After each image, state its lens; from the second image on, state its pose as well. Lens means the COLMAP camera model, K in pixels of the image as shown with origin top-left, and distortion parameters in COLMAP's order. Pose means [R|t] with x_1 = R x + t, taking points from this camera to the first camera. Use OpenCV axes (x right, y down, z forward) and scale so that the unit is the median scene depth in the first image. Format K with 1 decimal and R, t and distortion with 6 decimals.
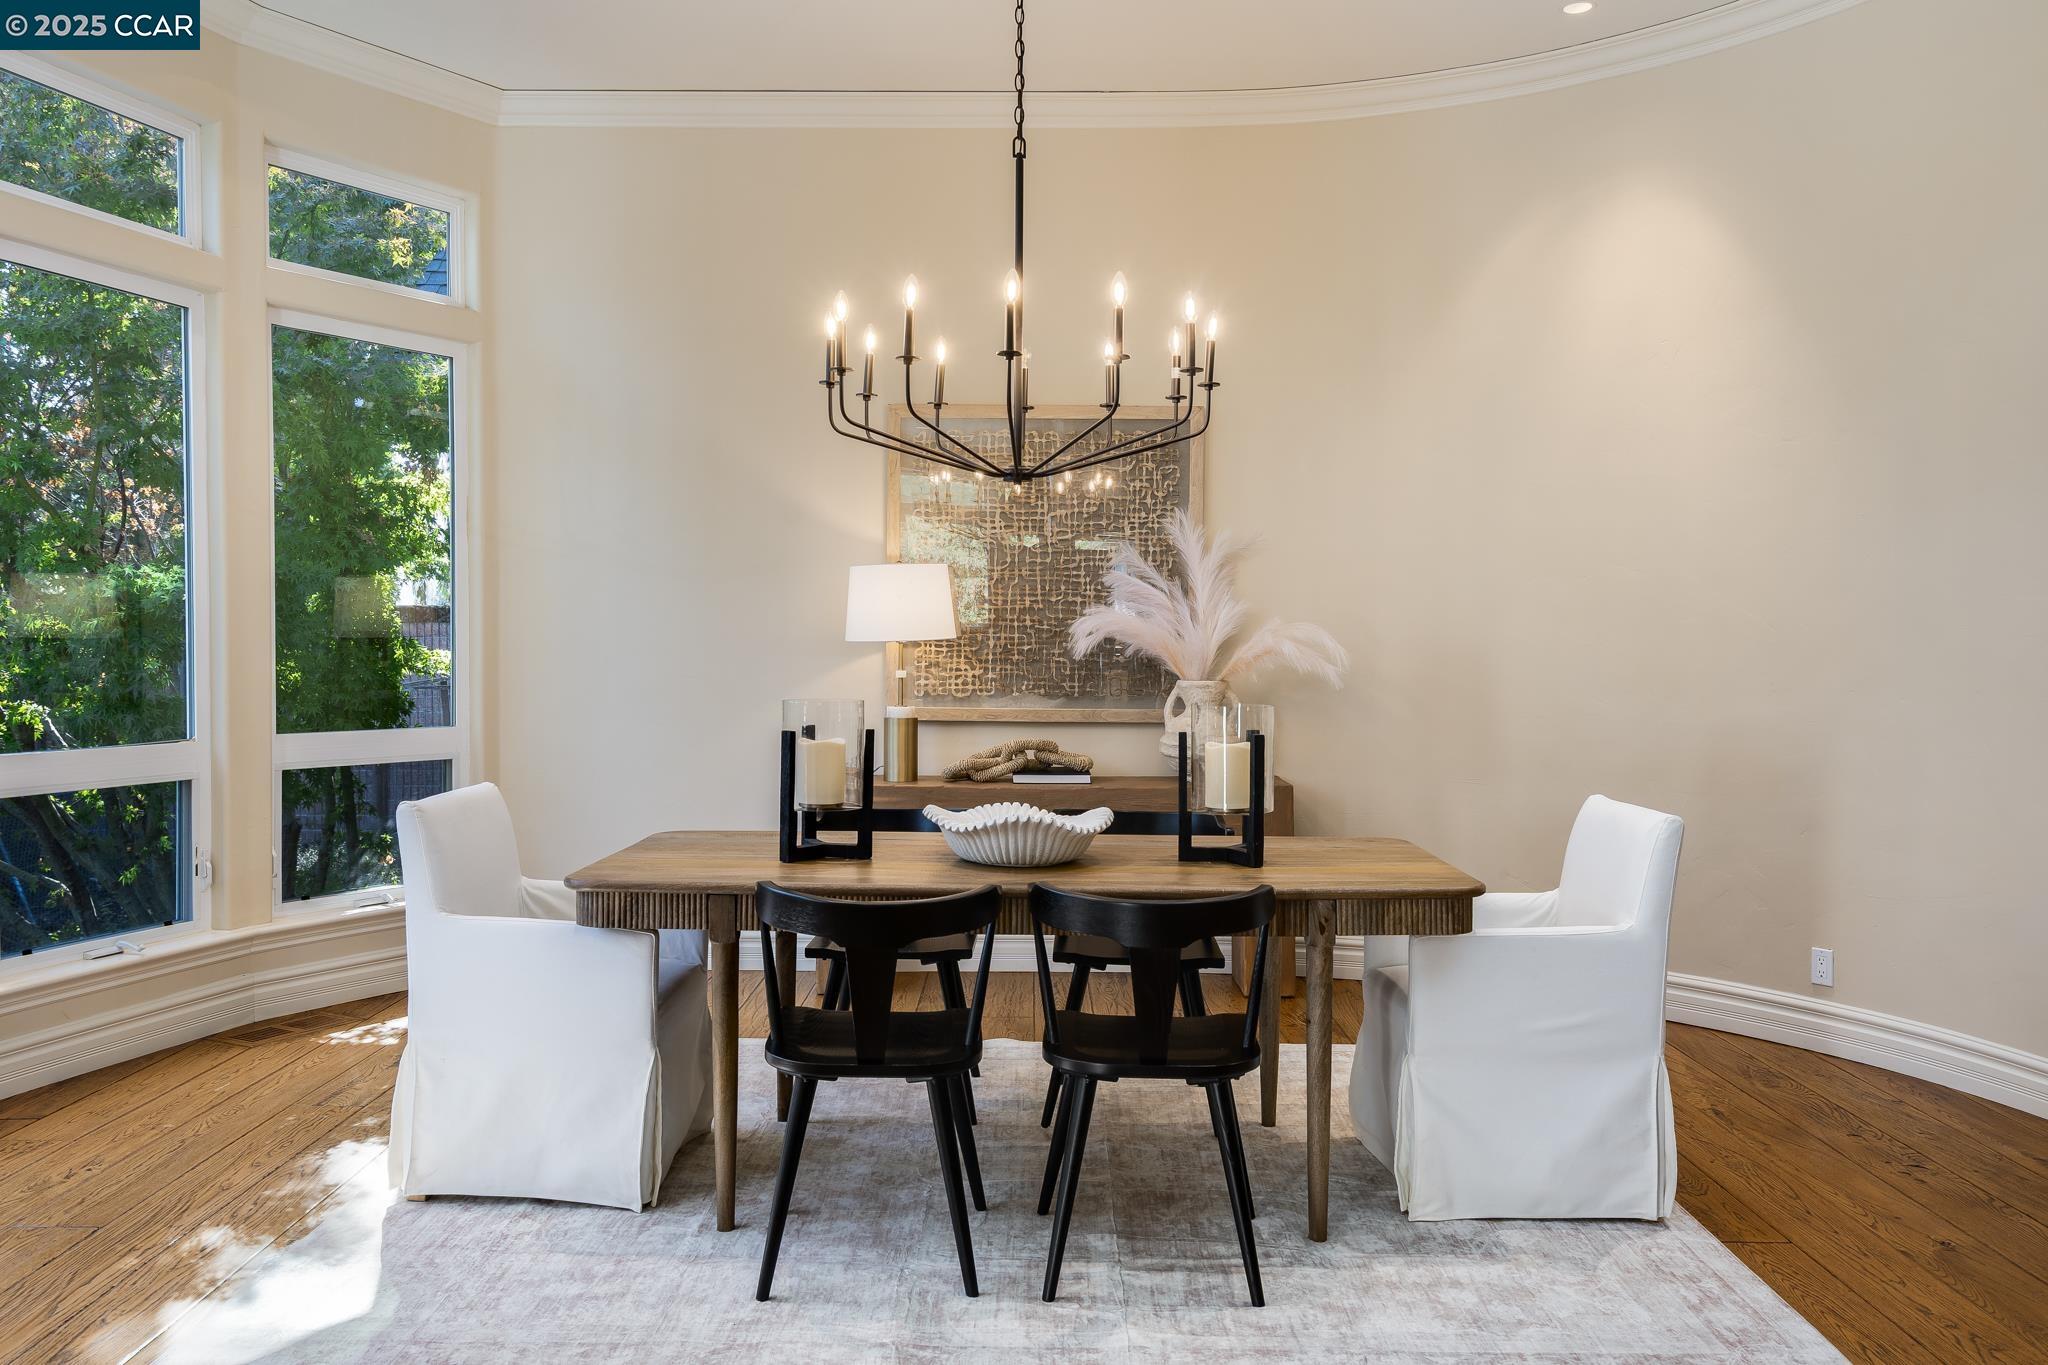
lens RADIAL K [[1587.9, 0, 1013.5], [0, 1587.9, 676.4], [0, 0, 1]] dist [0.014713, 0.002479]
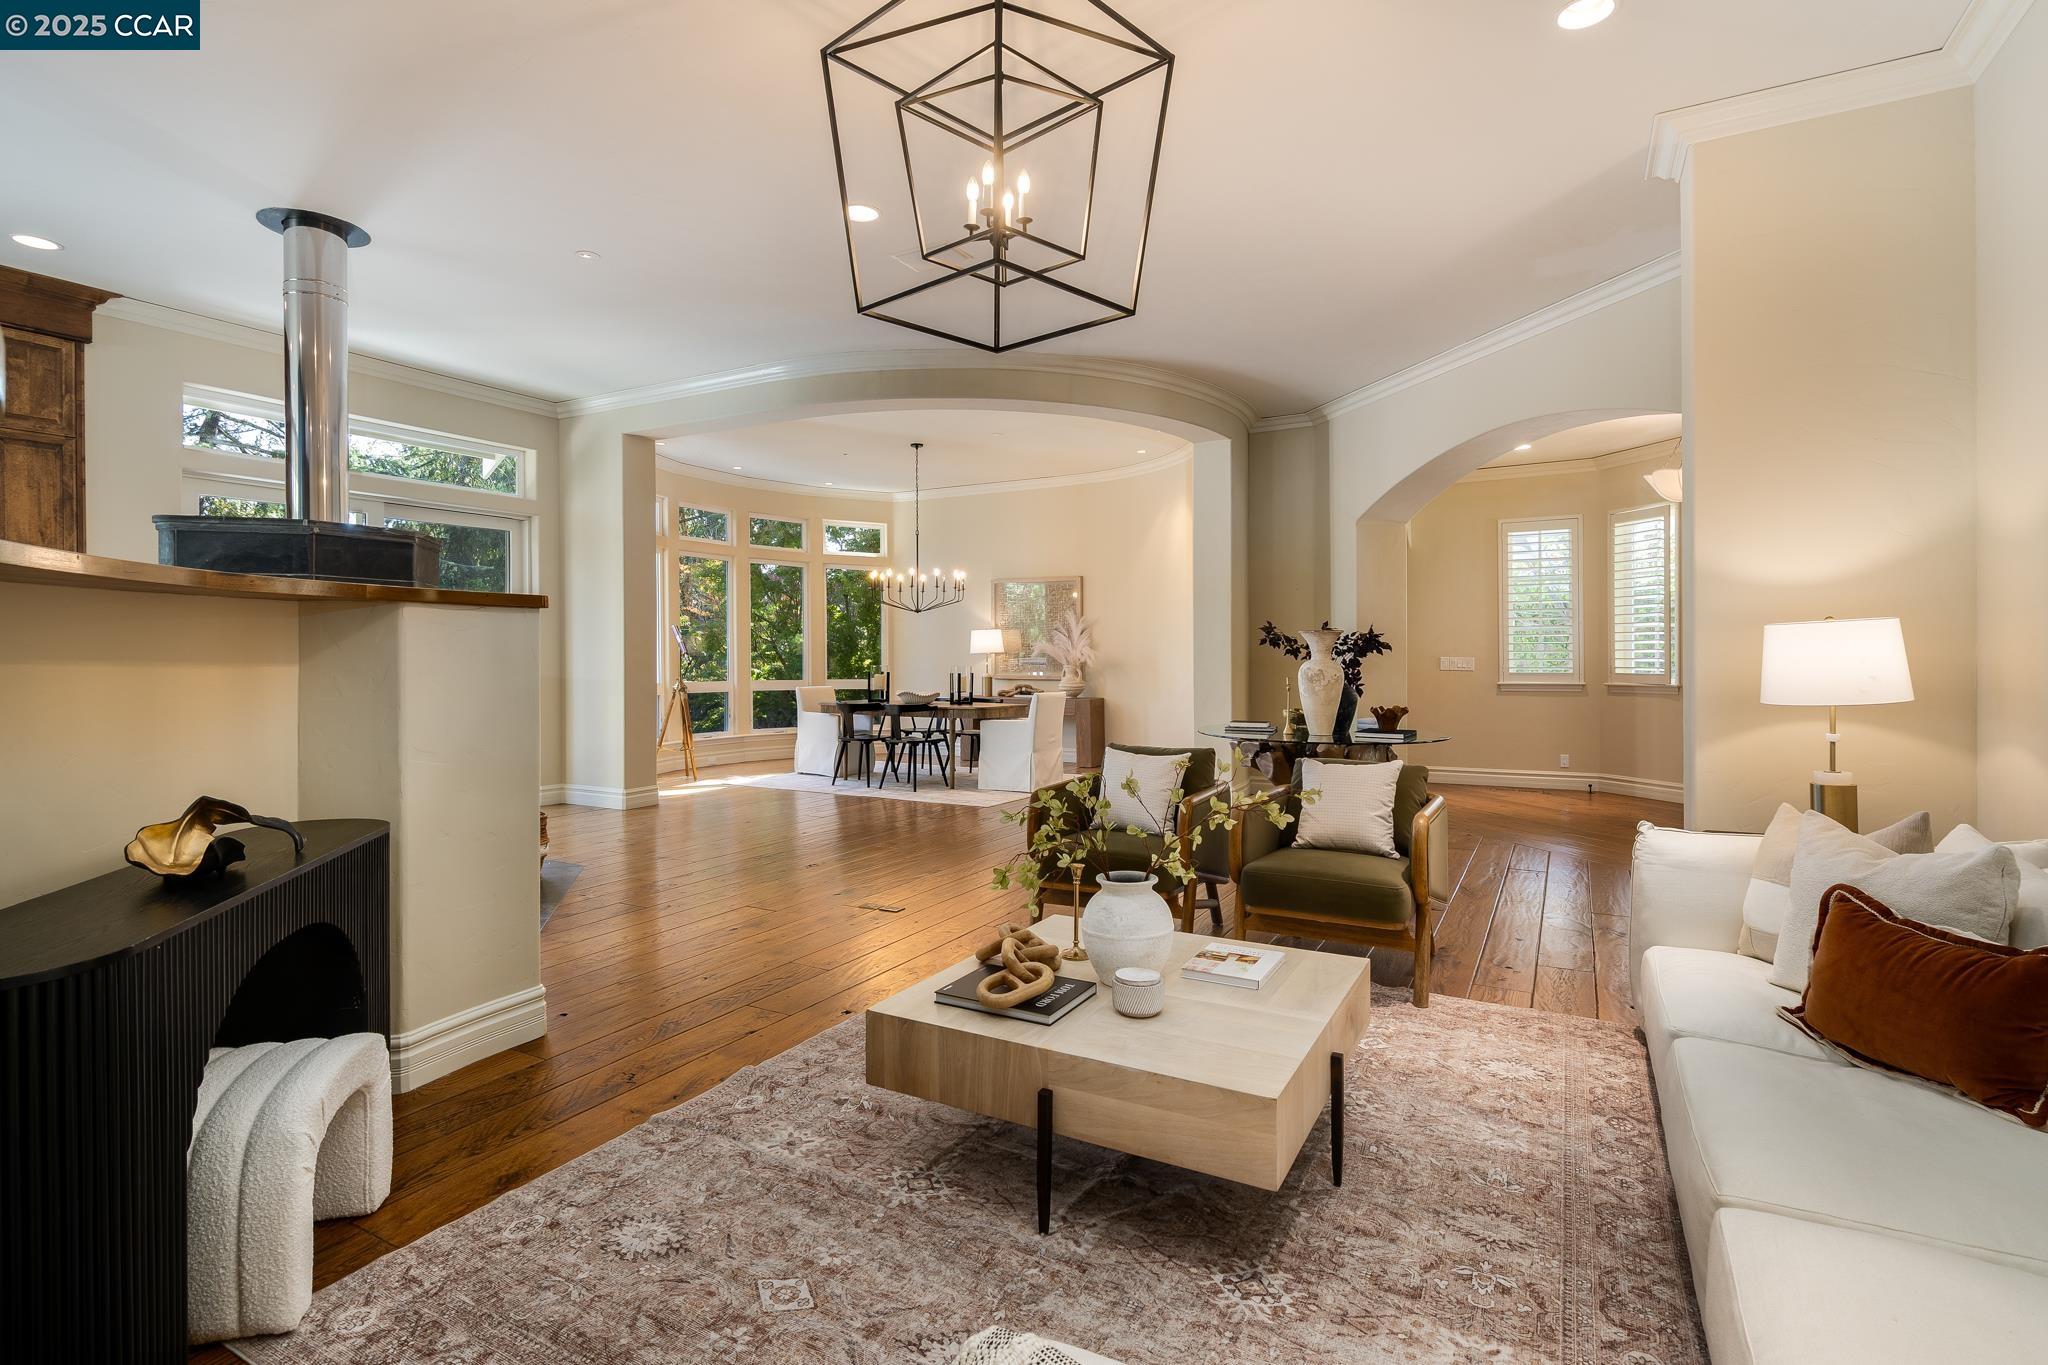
lens RADIAL K [[1000.1, 0, 1009.0], [0, 1000.1, 673.9], [0, 0, 1]] dist [-0.003332, 0.001372]
pose [[0.866455, 0.005616, -0.499224, 1.029285], [-0.011815, 0.999887, -0.009258, 0.040418], [0.499116, 0.013920, 0.866423, -0.777798]]
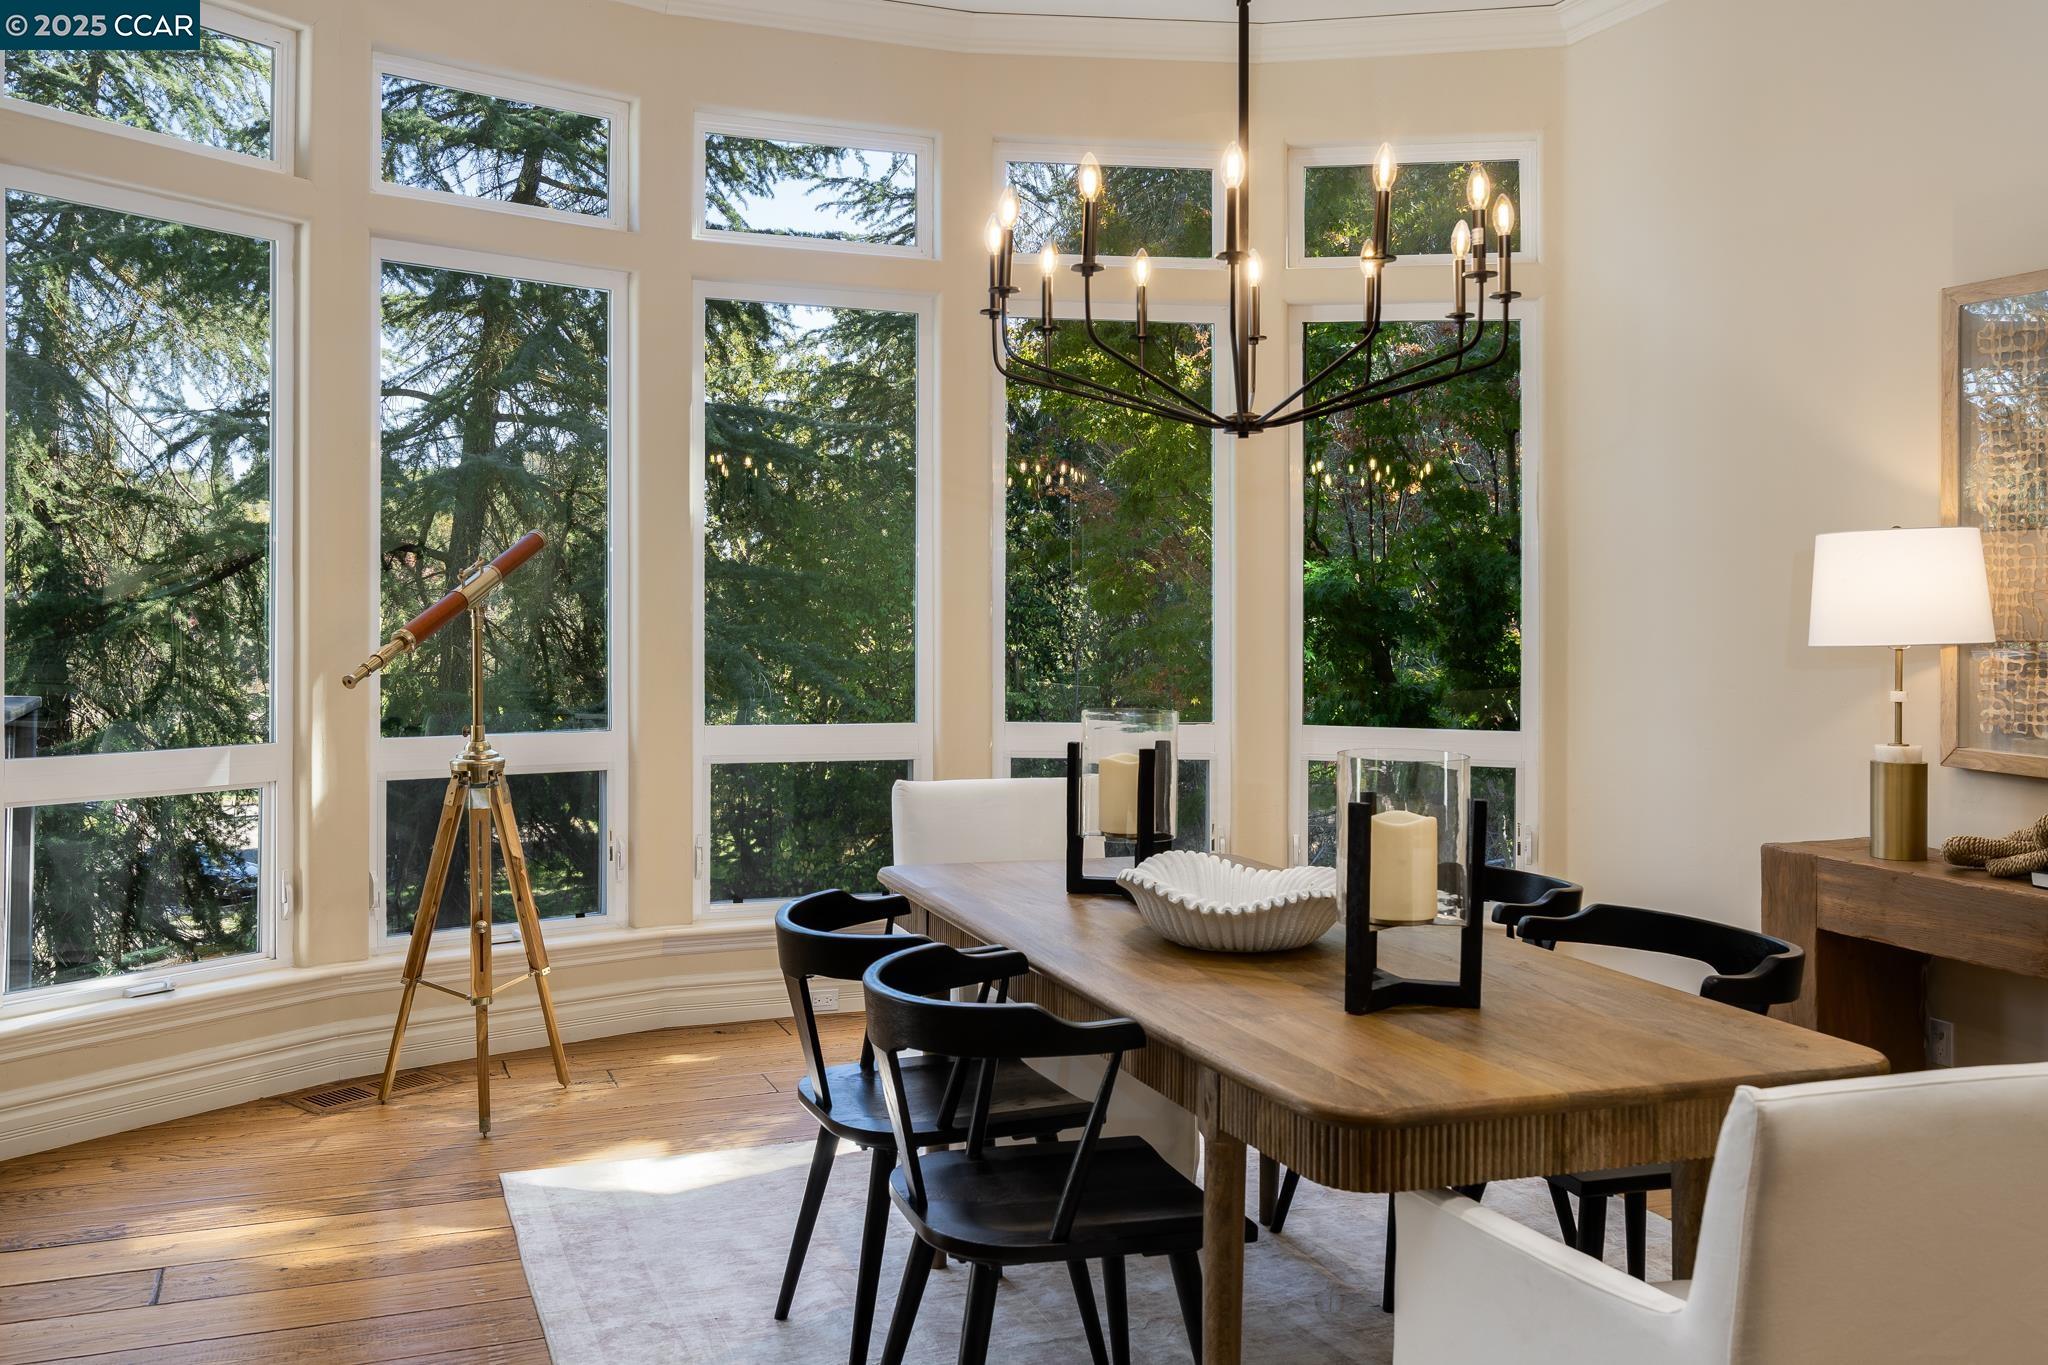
lens RADIAL K [[1729.7, 0, 1027.6], [0, 1729.7, 628.8], [0, 0, 1]] dist [0.005442, -0.005493]
pose [[0.369345, 0.005528, -0.929276, 0.481774], [-0.036161, 0.999310, -0.008428, -0.010518], [0.928589, 0.036717, 0.369290, 0.416331]]
